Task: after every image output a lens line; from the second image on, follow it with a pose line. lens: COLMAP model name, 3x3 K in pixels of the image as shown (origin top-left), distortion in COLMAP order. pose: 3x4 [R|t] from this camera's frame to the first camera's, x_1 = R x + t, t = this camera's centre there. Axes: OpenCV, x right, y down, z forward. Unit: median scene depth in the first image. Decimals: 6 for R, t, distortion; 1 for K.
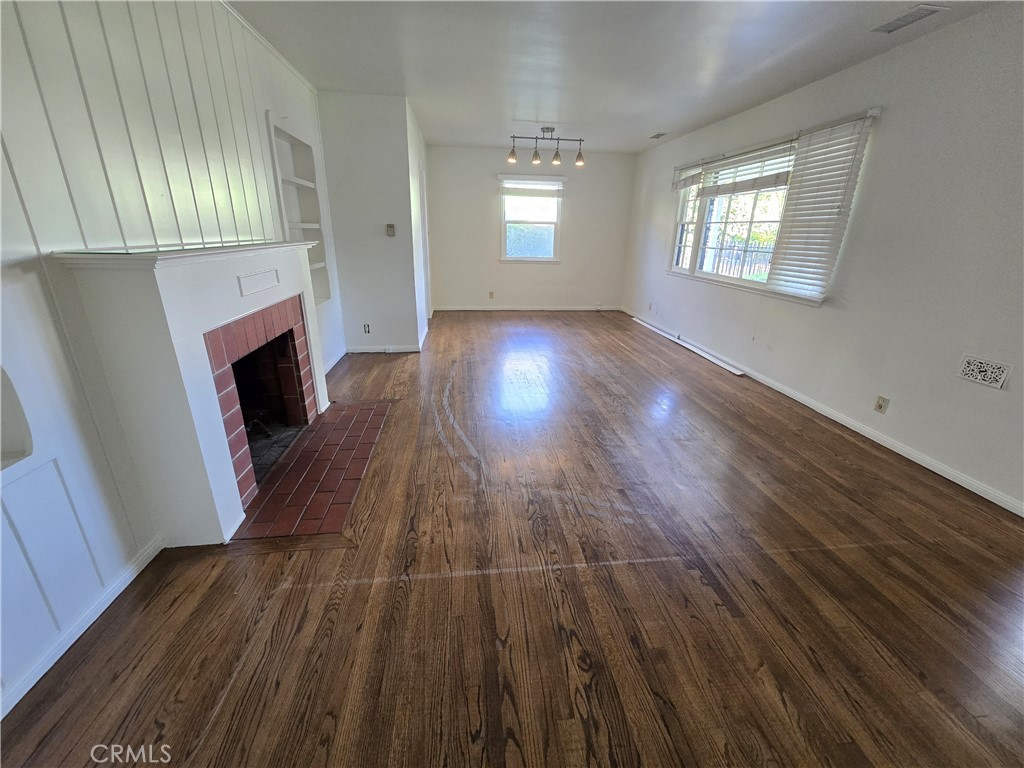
lens RADIAL K [[429.6, 0, 512.1], [0, 429.6, 385.2], [0, 0, 1]] dist [-0.010910, 0.000207]
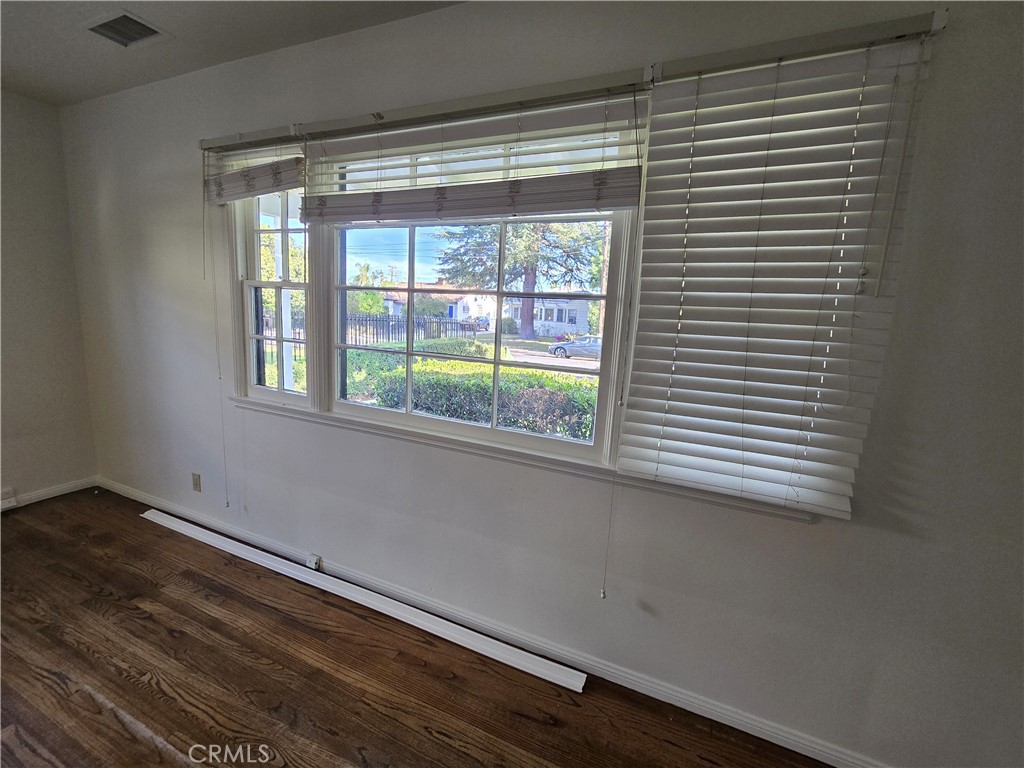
lens RADIAL K [[429.6, 0, 510.7], [0, 429.6, 383.7], [0, 0, 1]] dist [-0.010910, 0.000207]
pose [[0.504871, -0.133676, 0.852781, 0.190139], [0.250696, 0.968060, 0.003327, -0.264258], [-0.825988, 0.212109, 0.522257, 0.706837]]
